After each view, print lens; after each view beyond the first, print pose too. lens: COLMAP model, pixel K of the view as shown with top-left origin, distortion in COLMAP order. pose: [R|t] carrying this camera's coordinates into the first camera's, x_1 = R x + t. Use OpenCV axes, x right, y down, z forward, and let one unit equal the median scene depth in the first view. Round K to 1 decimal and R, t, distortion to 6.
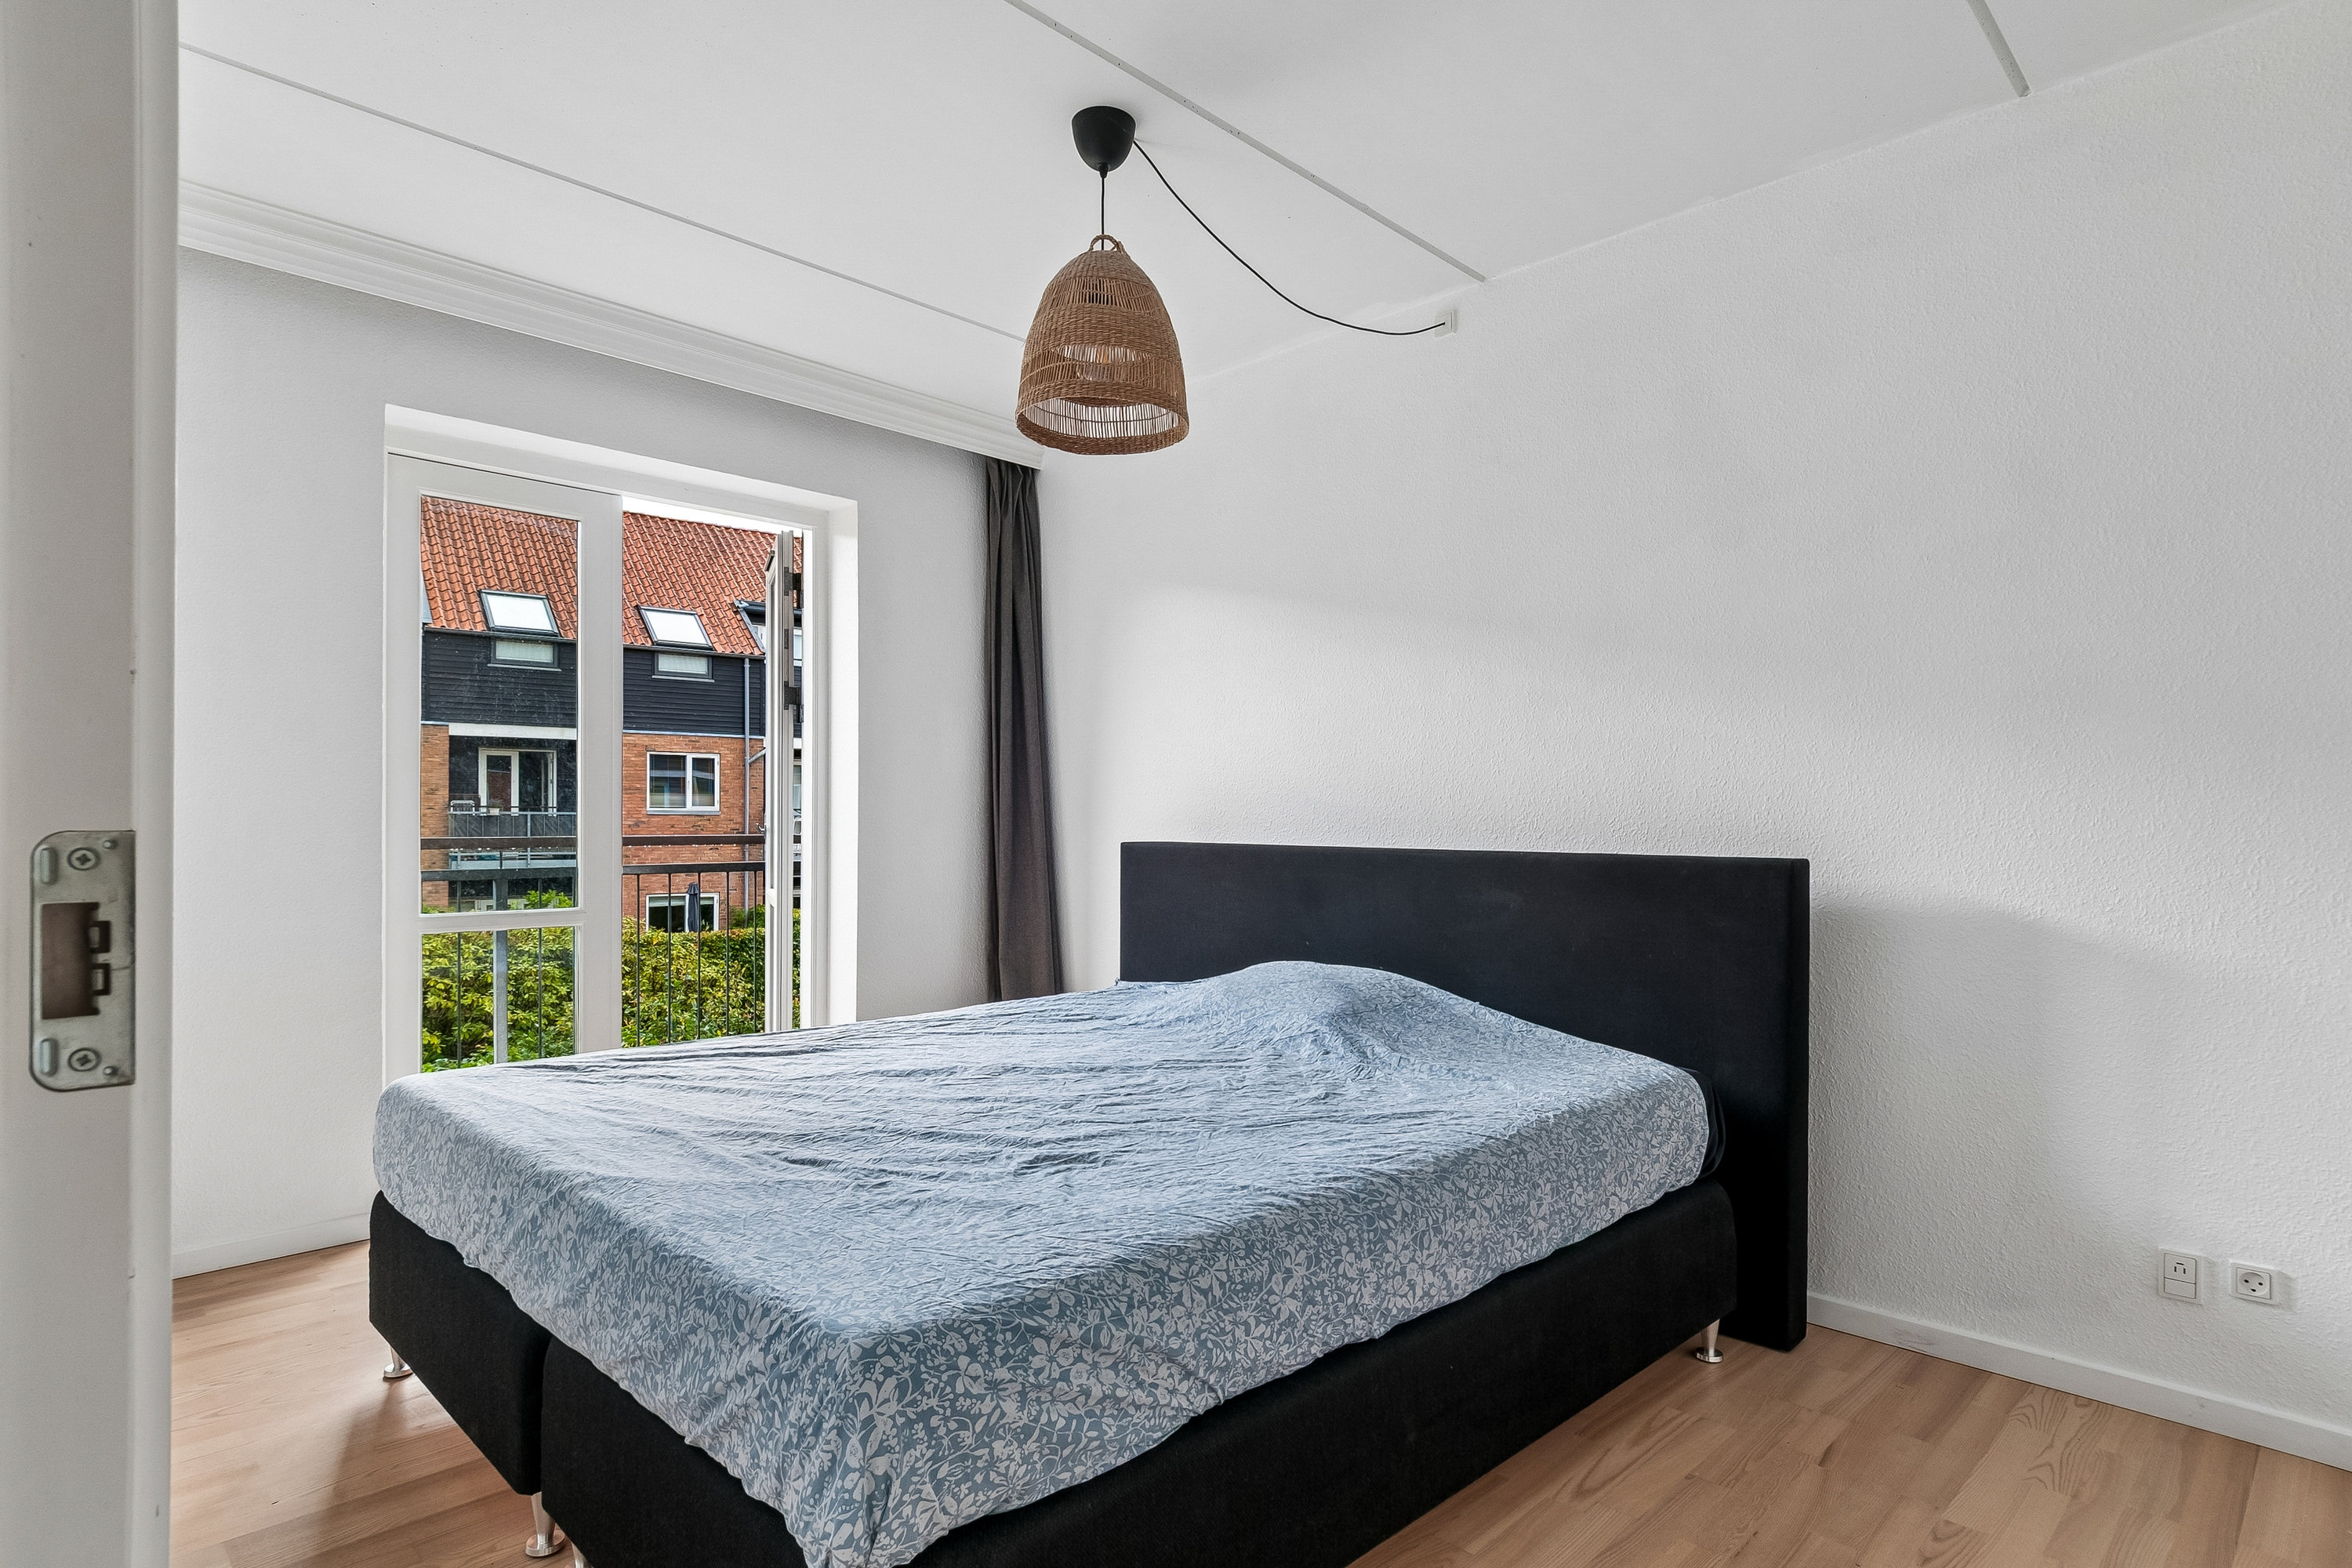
lens RADIAL K [[1229.7, 0, 1216.3], [0, 1229.7, 812.8], [0, 0, 1]] dist [0.015985, -0.011540]
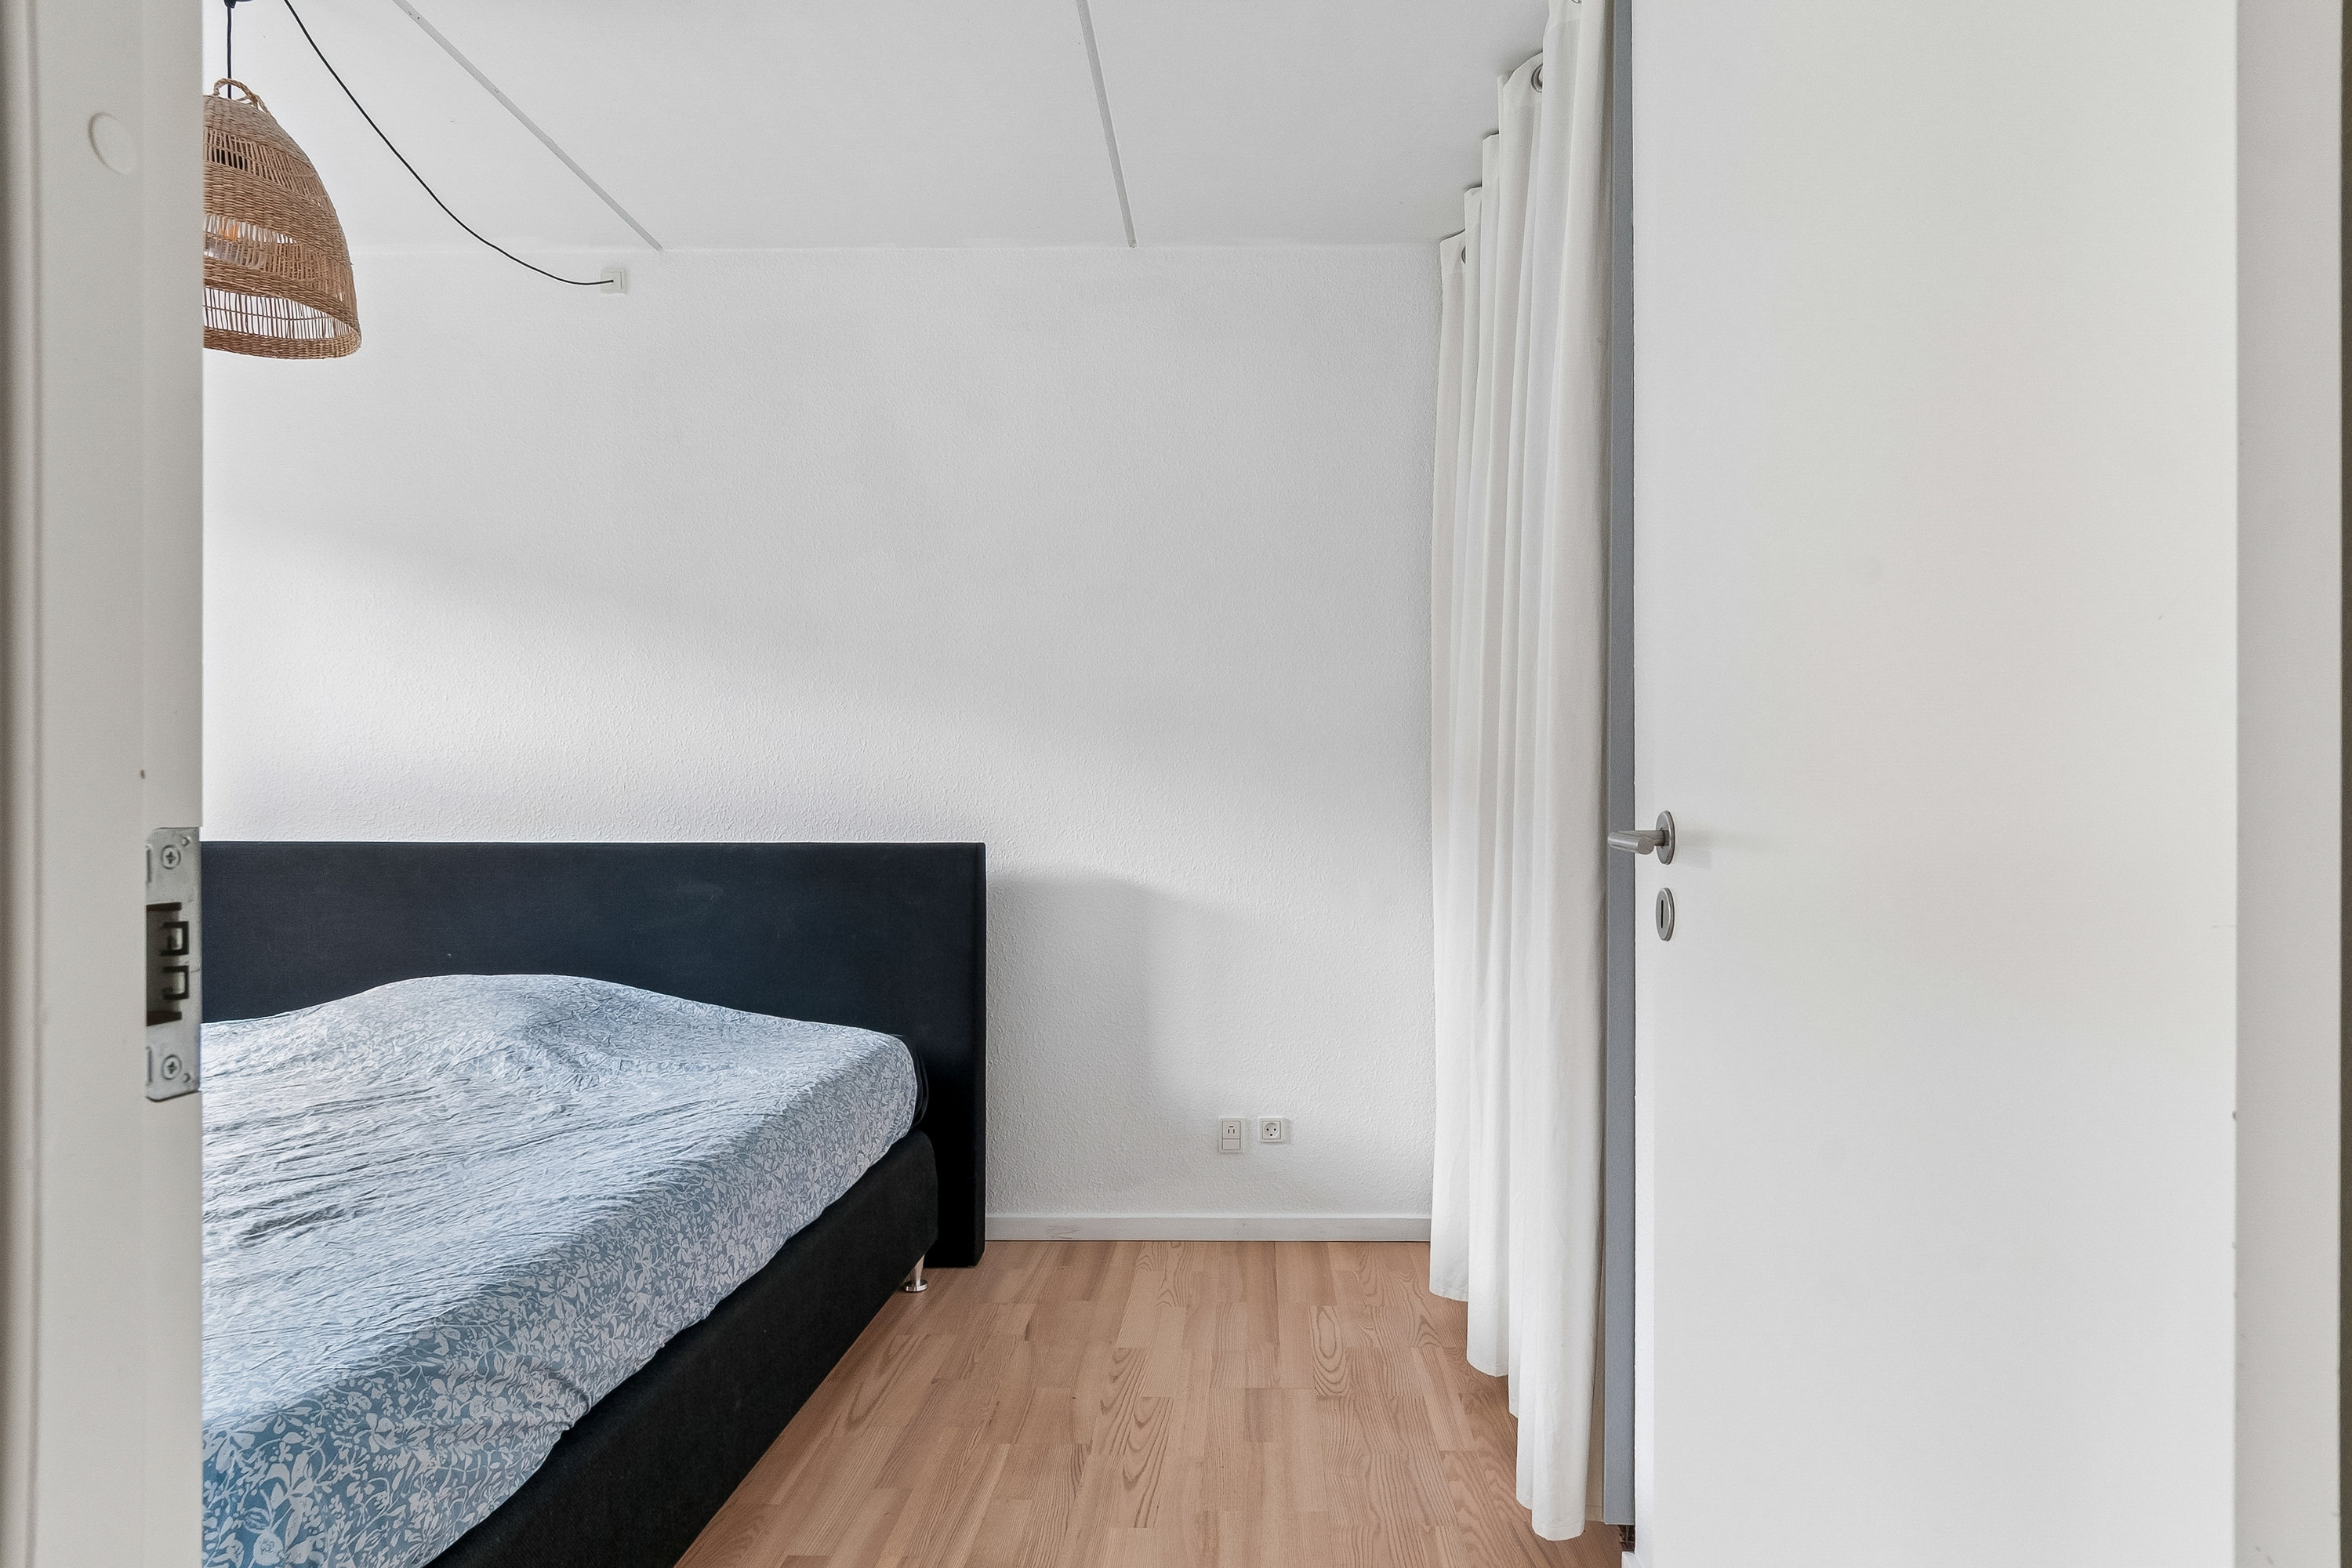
lens RADIAL K [[1234.8, 0, 1286.6], [0, 1234.8, 801.0], [0, 0, 1]] dist [0.001806, -0.001477]
pose [[0.718881, -0.001052, 0.695132, -0.263947], [0.001802, 0.999998, -0.000350, -0.001234], [-0.695130, 0.001504, 0.718882, -0.079456]]
